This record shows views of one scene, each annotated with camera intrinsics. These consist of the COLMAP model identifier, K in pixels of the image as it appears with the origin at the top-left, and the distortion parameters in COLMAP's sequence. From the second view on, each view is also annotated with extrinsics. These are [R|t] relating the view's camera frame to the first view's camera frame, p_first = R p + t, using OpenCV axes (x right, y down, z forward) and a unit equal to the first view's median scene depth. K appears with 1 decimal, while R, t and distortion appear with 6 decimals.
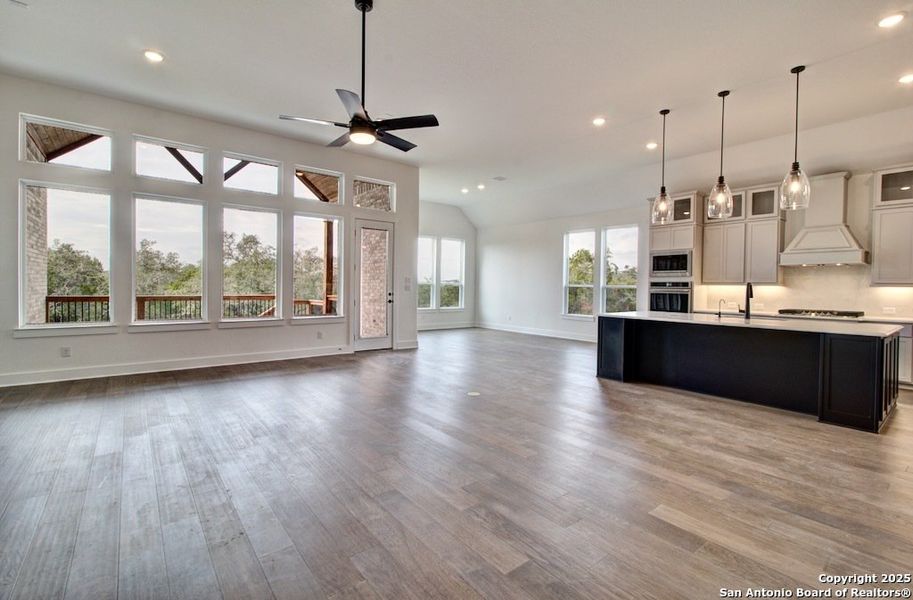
lens RADIAL K [[415.4, 0, 459.8], [0, 415.4, 290.7], [0, 0, 1]] dist [0.005777, -0.000019]
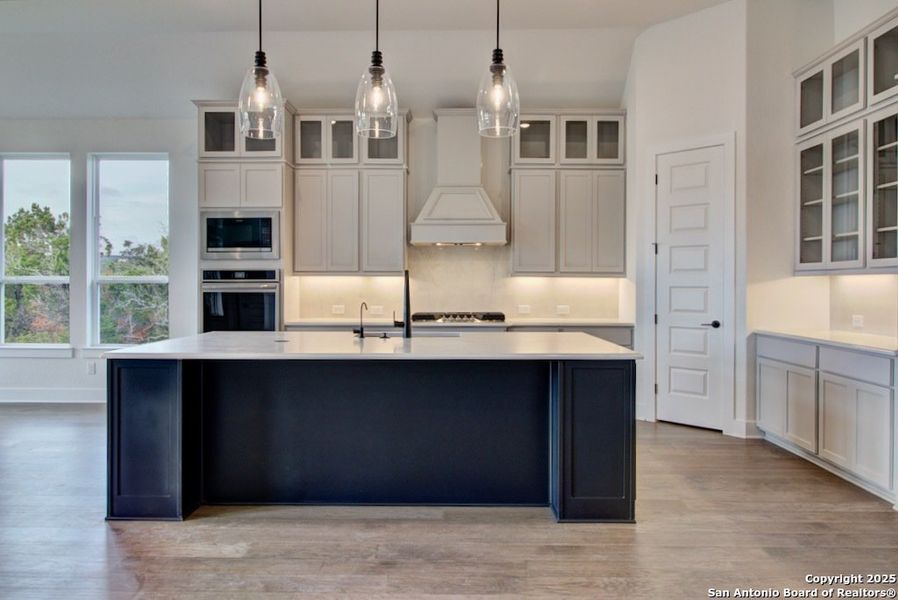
lens RADIAL K [[633.1, 0, 448.0], [0, 633.1, 284.6], [0, 0, 1]] dist [0.004702, 0.005772]
pose [[0.642616, -0.014208, 0.766057, 0.083841], [0.016535, 0.999852, 0.004674, -0.002787], [-0.766010, 0.009663, 0.642756, 0.359584]]
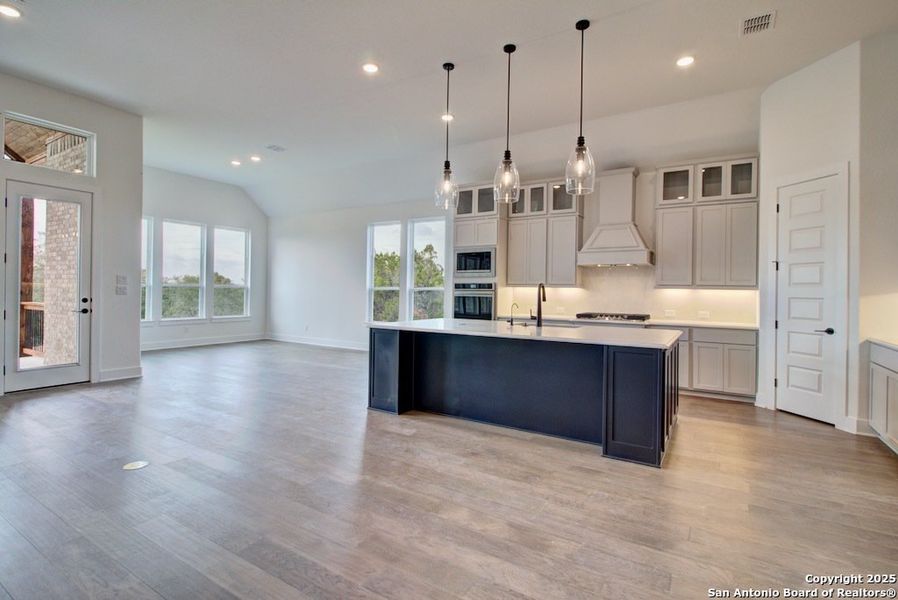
lens RADIAL K [[435.1, 0, 452.9], [0, 435.1, 291.0], [0, 0, 1]] dist [0.006049, -0.000702]
pose [[0.944004, -0.001137, 0.329931, 0.196423], [0.003570, 0.999971, -0.006767, 0.001098], [-0.329913, 0.007566, 0.943981, 0.190710]]
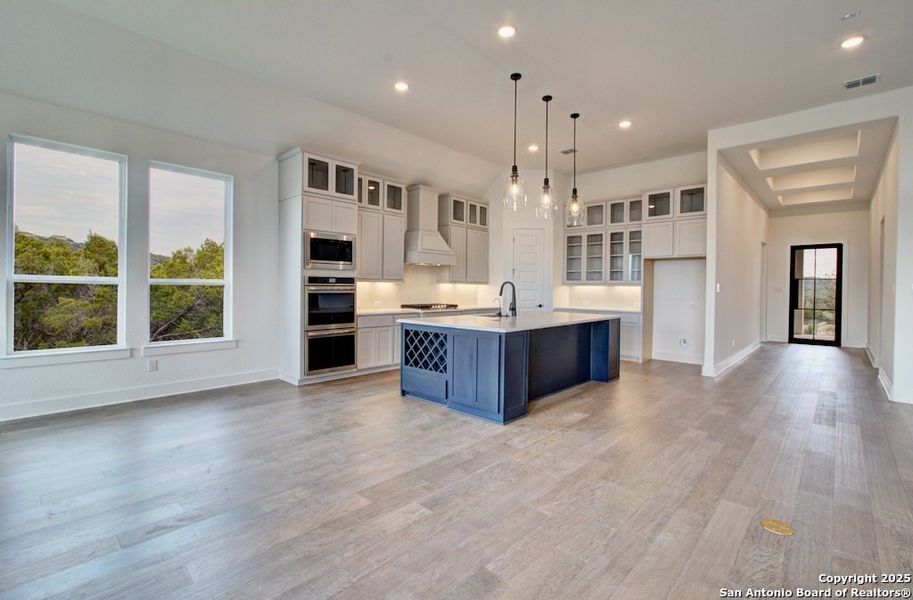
lens RADIAL K [[415.4, 0, 453.0], [0, 415.4, 287.0], [0, 0, 1]] dist [0.005777, -0.000019]
pose [[-0.130955, -0.016669, 0.991248, -0.278592], [-0.001673, 0.999861, 0.016593, -0.018836], [-0.991387, 0.000515, -0.130965, 1.061644]]
